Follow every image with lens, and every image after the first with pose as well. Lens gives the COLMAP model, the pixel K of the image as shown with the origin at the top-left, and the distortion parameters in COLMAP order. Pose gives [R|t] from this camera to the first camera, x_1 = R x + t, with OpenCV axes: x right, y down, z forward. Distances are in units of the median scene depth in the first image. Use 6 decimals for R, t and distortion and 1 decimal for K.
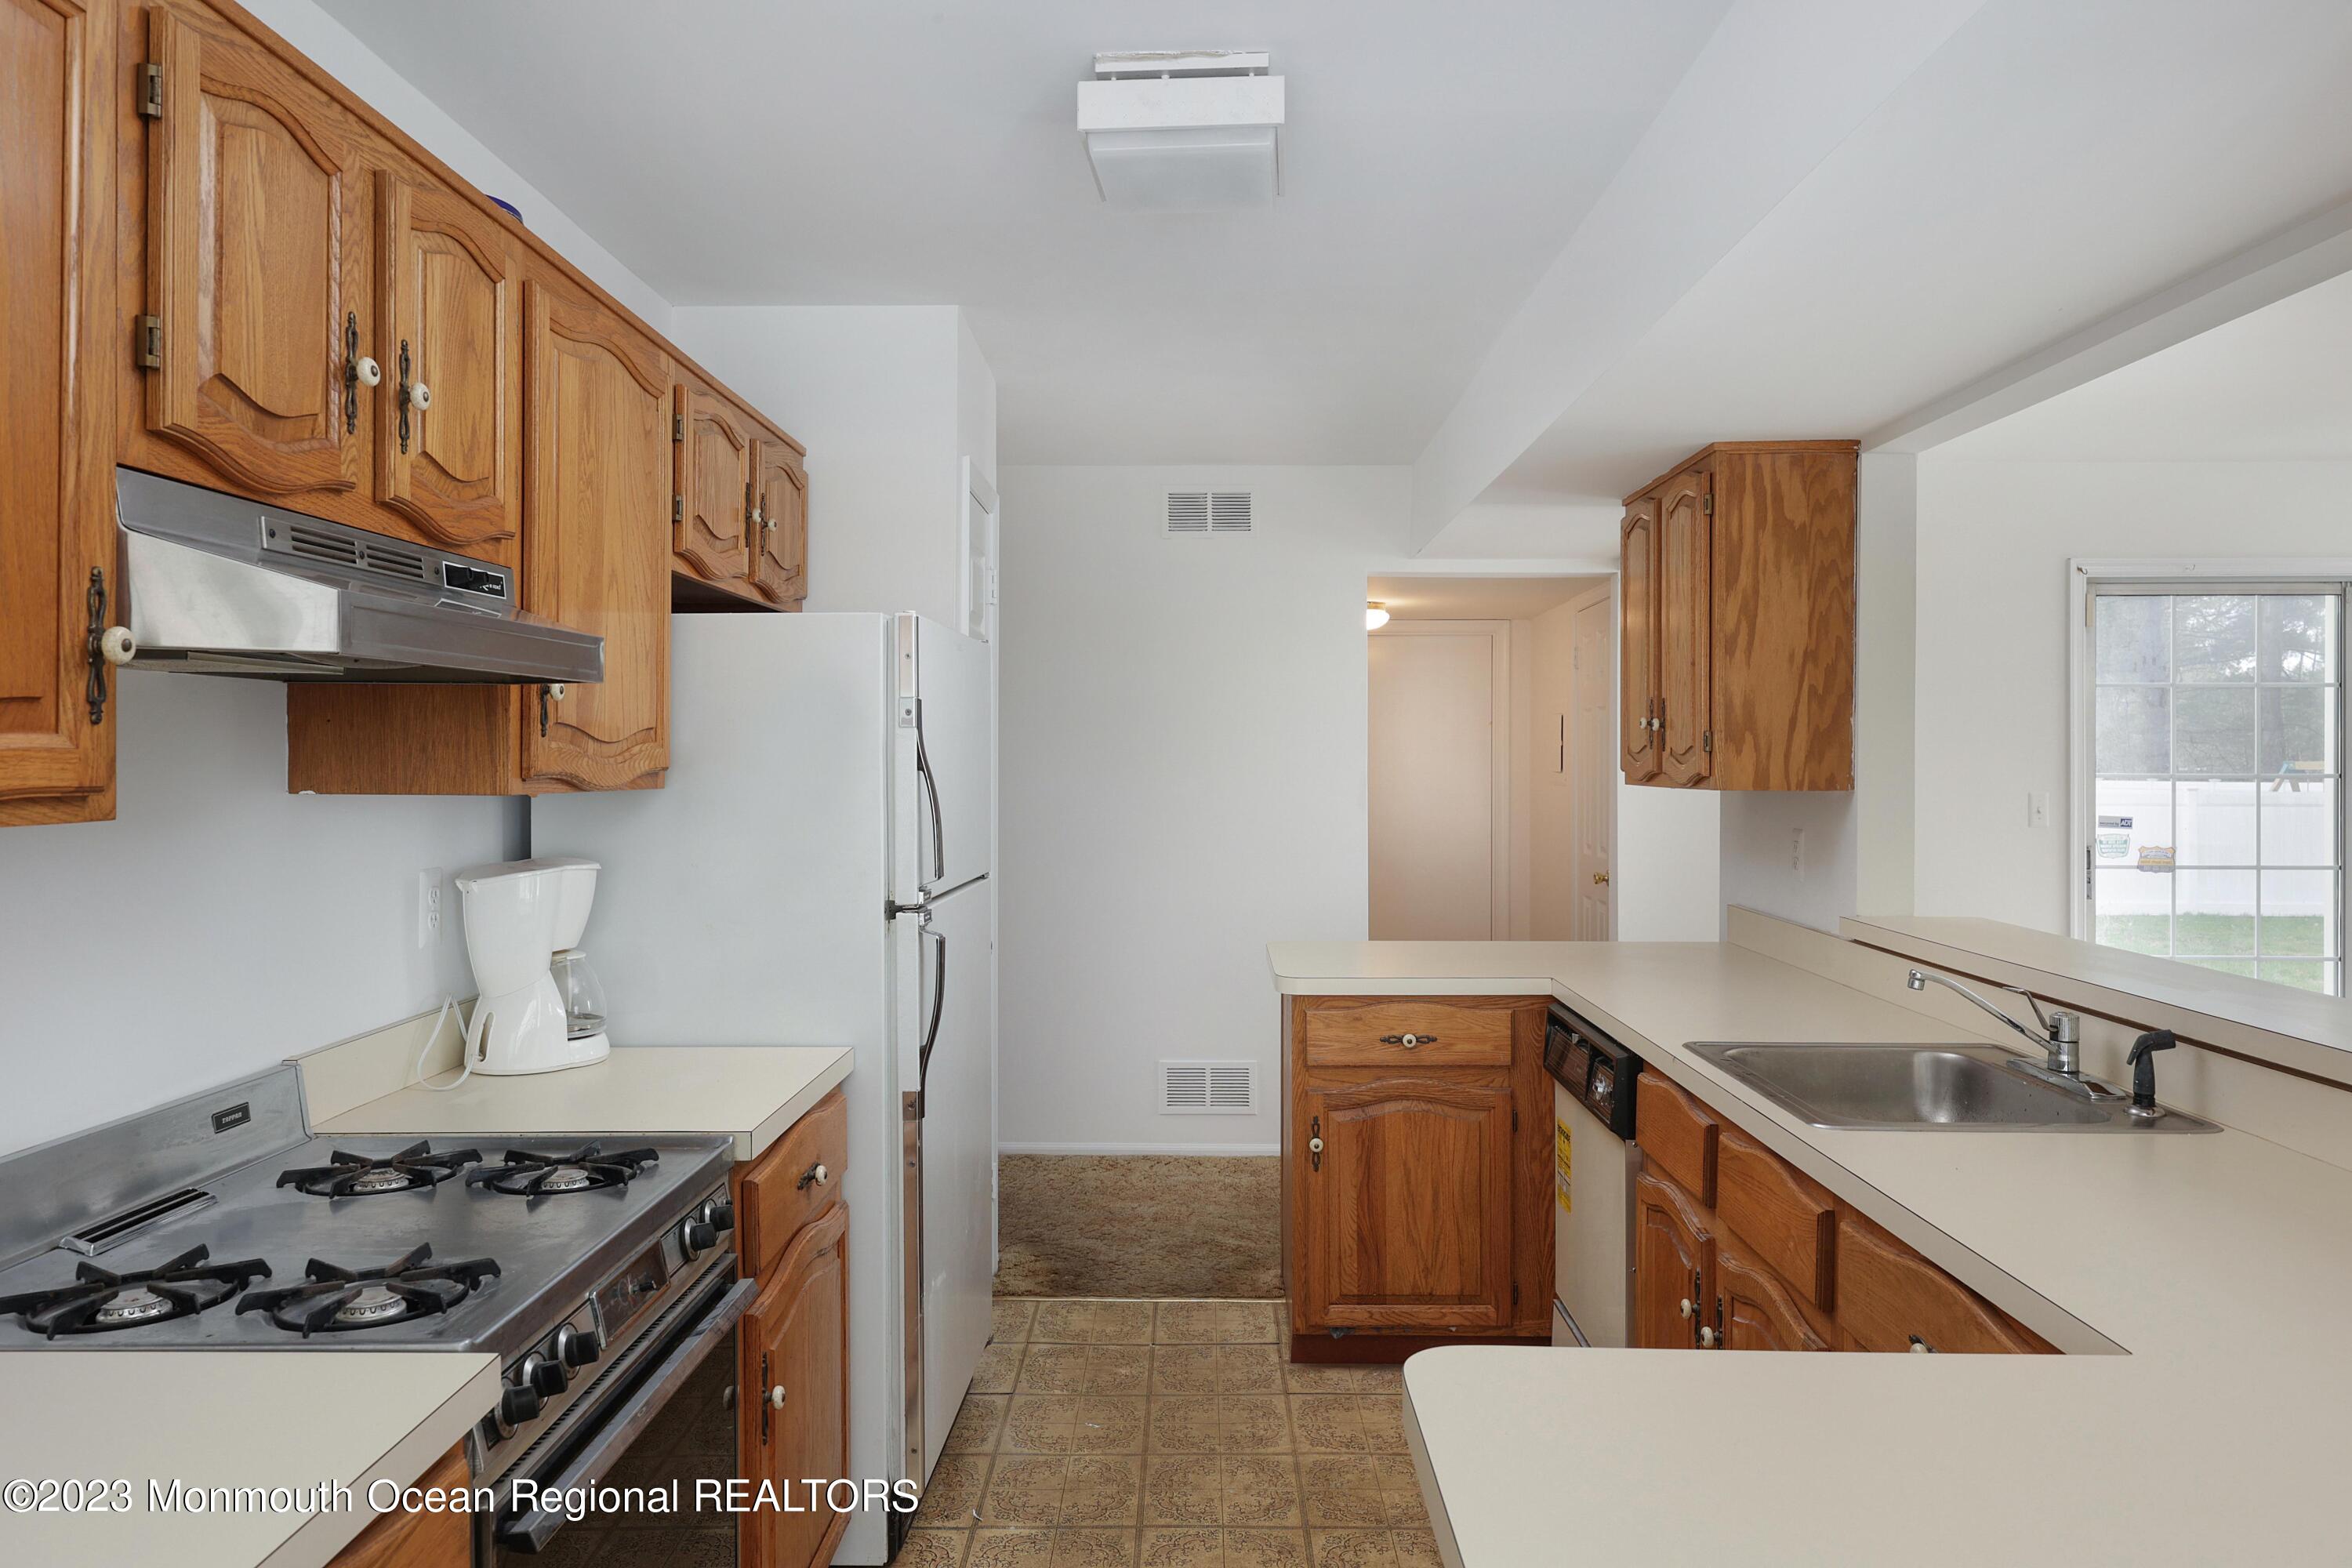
lens RADIAL K [[1566.1, 0, 1177.9], [0, 1566.1, 746.1], [0, 0, 1]] dist [0.000581, -0.001393]
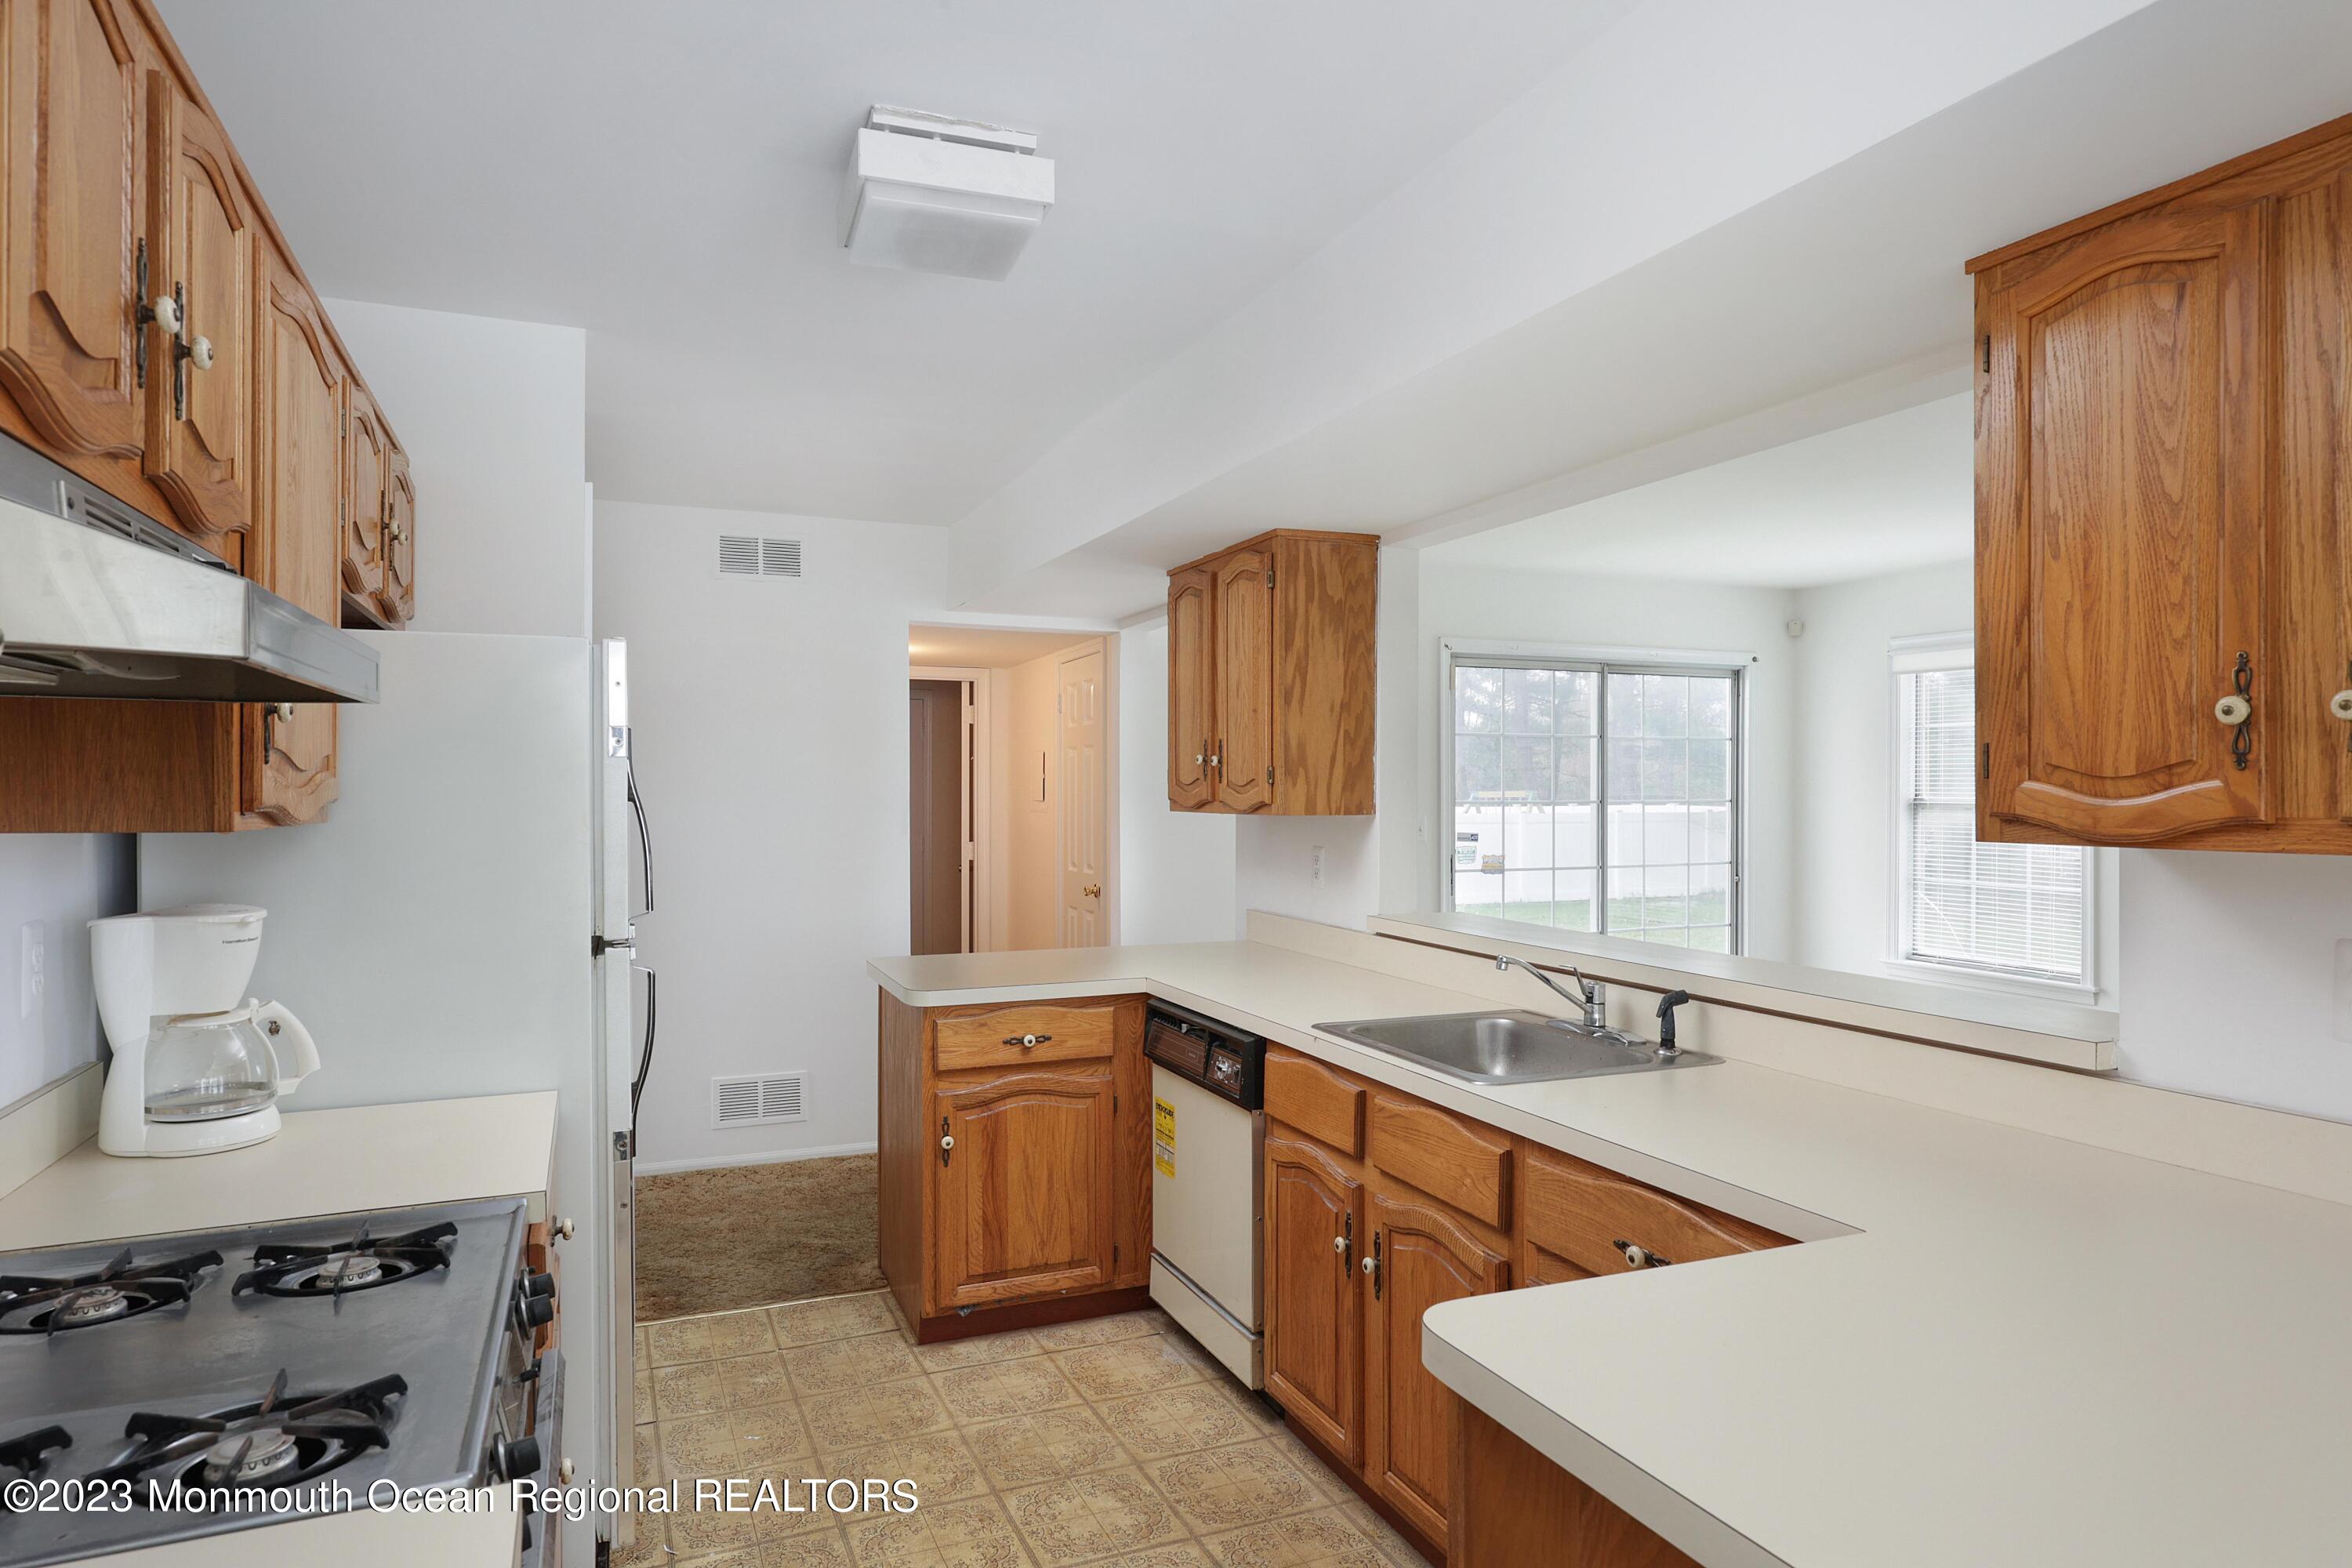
lens RADIAL K [[1366.9, 0, 1176.0], [0, 1366.9, 784.0], [0, 0, 1]] dist [0.001671, -0.000331]
pose [[0.913272, 0.001652, 0.407347, -0.159156], [-0.003315, 0.999989, 0.003376, 0.000528], [-0.407337, -0.004434, 0.913267, 0.065360]]
